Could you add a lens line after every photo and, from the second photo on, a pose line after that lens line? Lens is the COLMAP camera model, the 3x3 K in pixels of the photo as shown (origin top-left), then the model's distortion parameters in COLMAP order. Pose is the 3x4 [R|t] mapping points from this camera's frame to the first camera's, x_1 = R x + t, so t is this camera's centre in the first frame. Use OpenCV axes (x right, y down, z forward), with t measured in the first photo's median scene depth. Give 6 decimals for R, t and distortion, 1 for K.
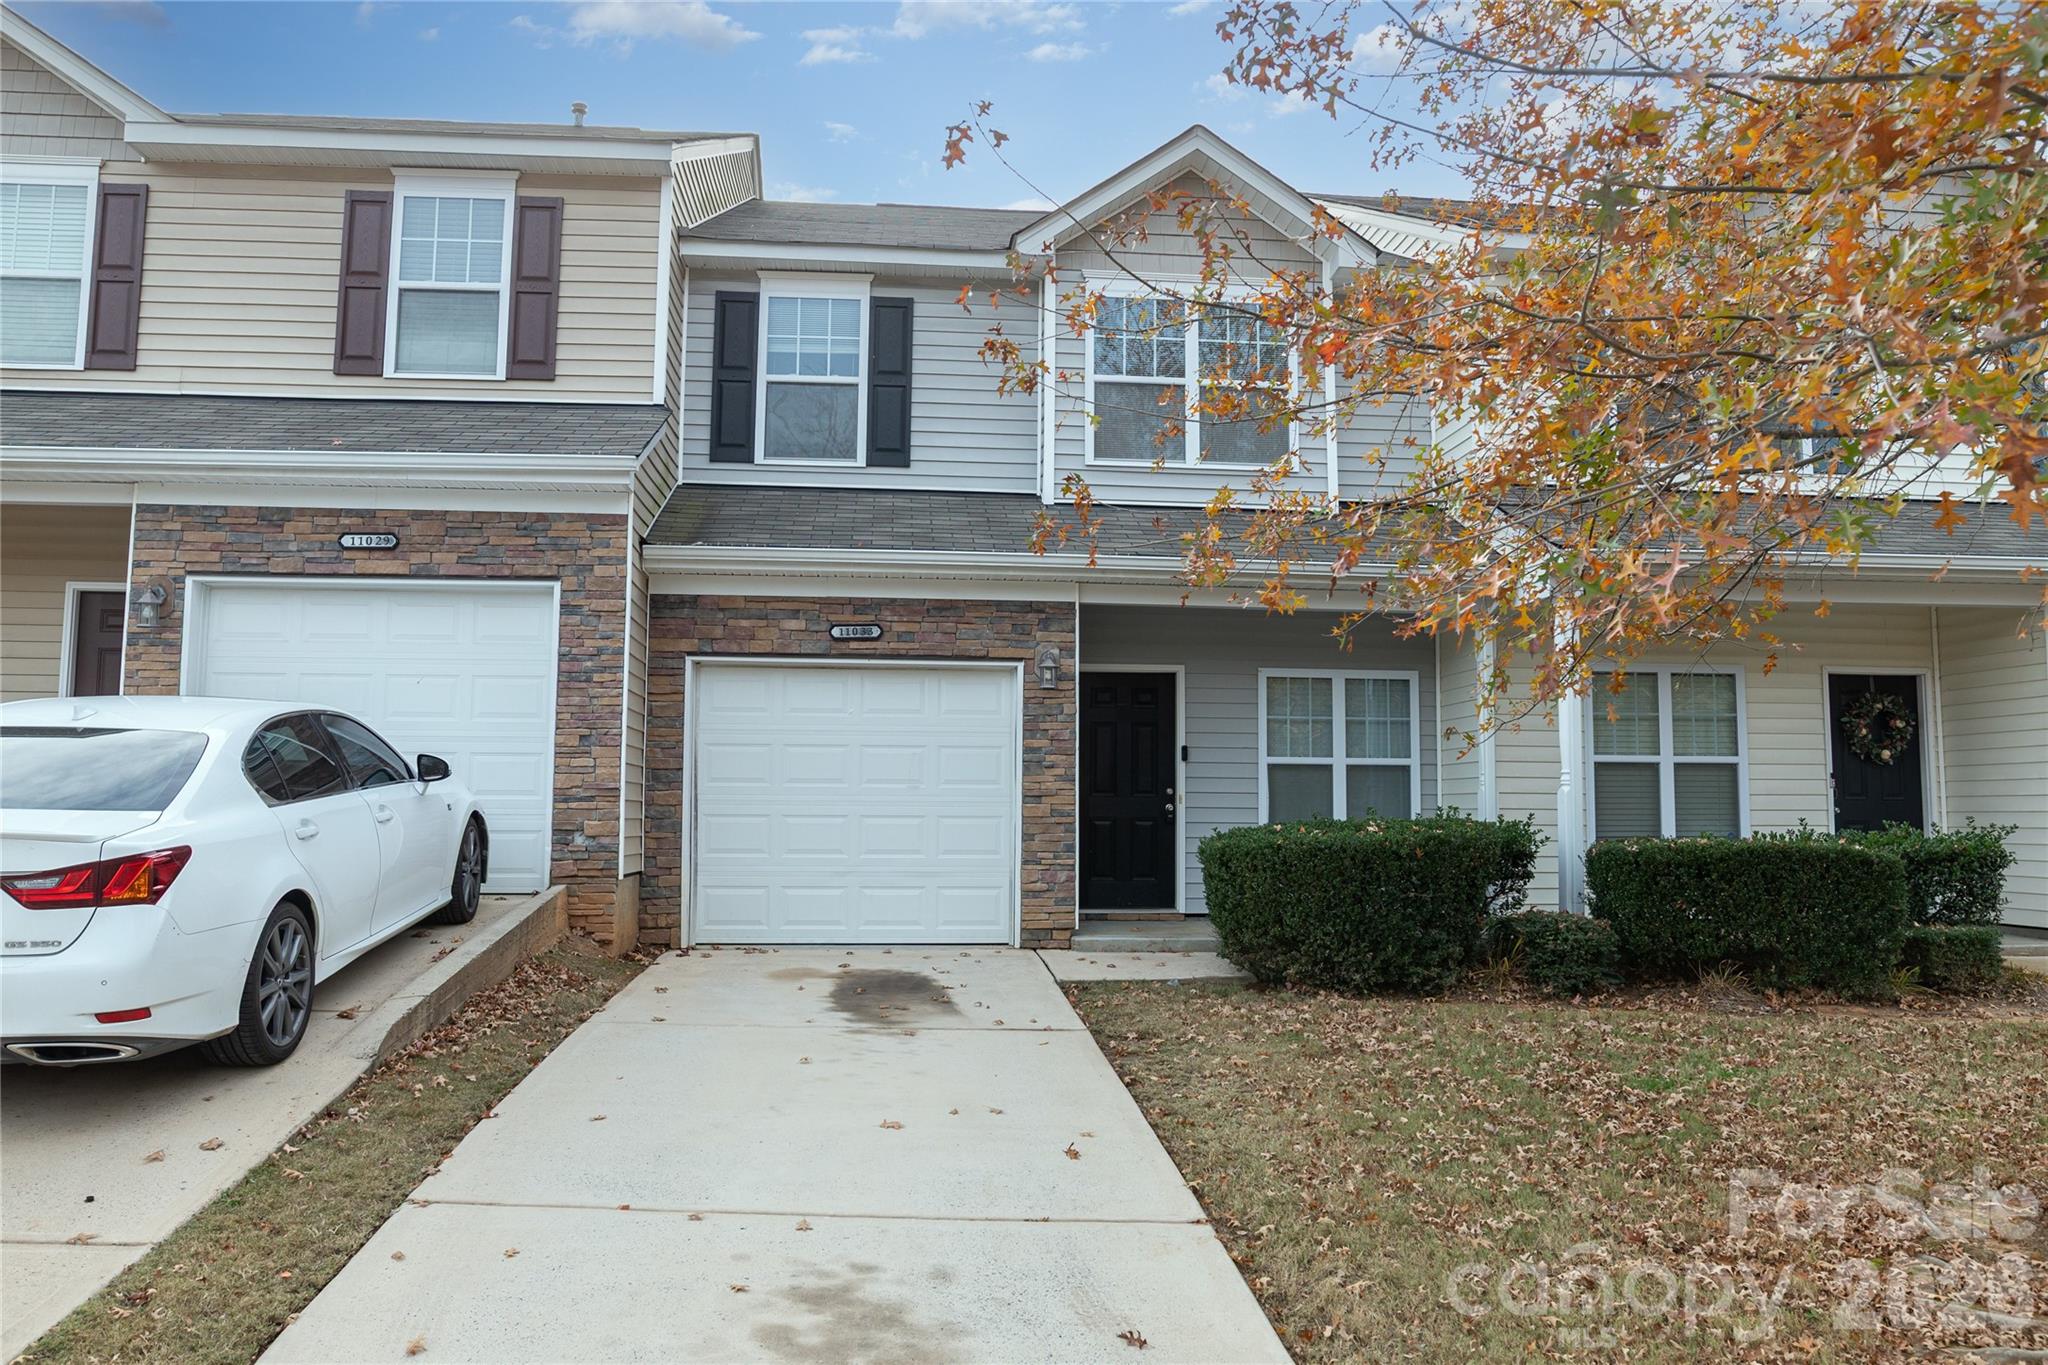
lens RADIAL K [[1433.3, 0, 1024.0], [0, 1433.3, 682.5], [0, 0, 1]] dist [-0.078123, 0.051102]
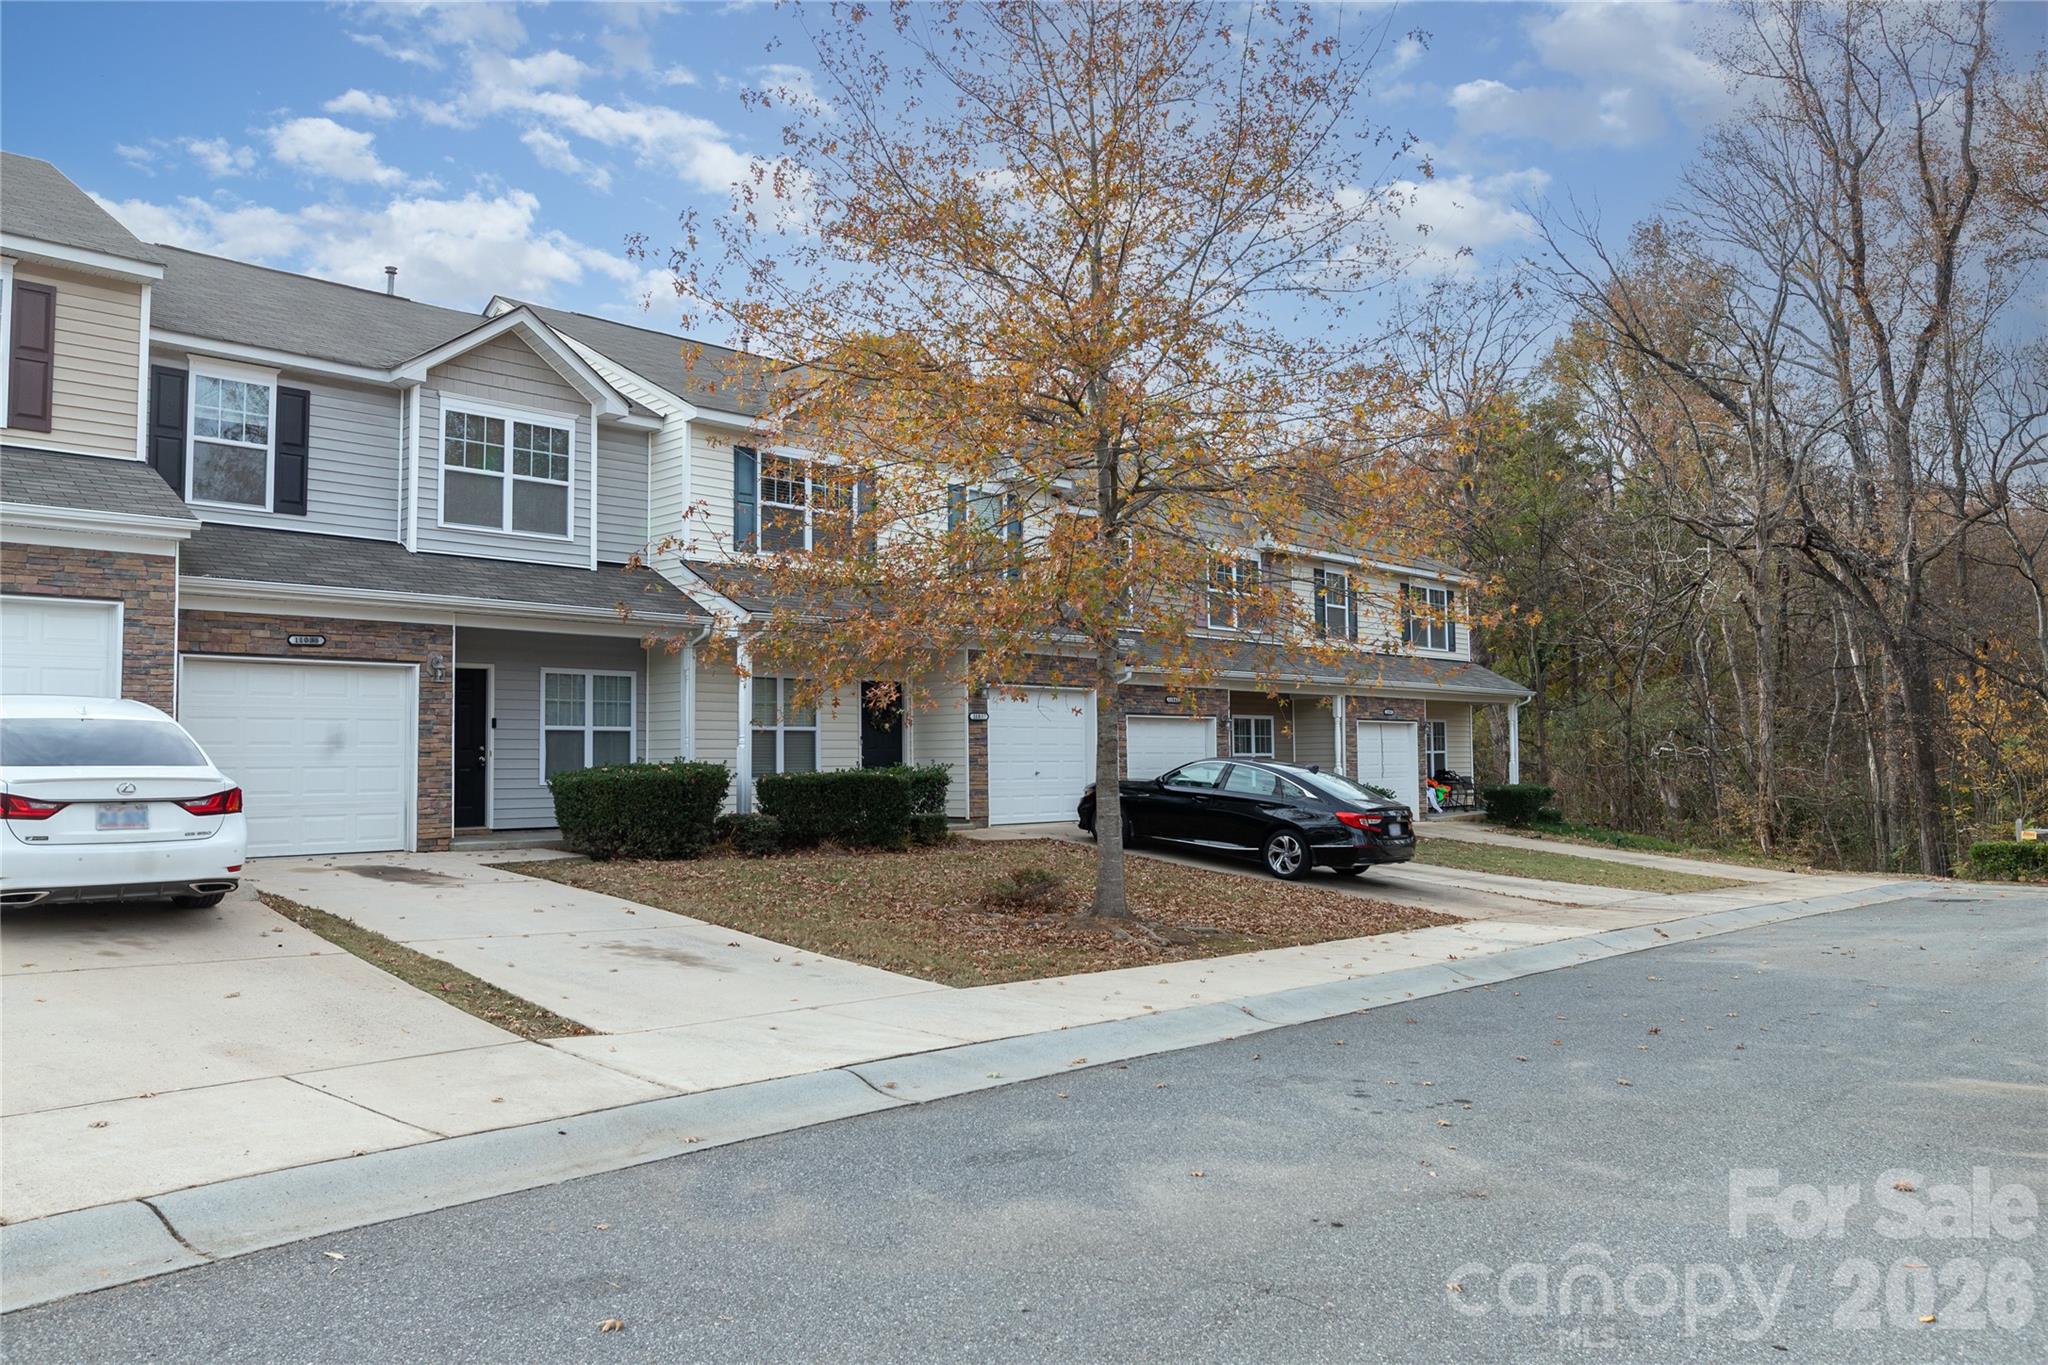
lens RADIAL K [[1433.3, 0, 1024.0], [0, 1433.3, 682.5], [0, 0, 1]] dist [-0.078123, 0.051102]
pose [[0.757722, 0.020918, 0.652242, -0.488760], [-0.042776, 0.998929, 0.017657, -0.048153], [-0.651174, -0.041279, 0.757805, -0.546442]]
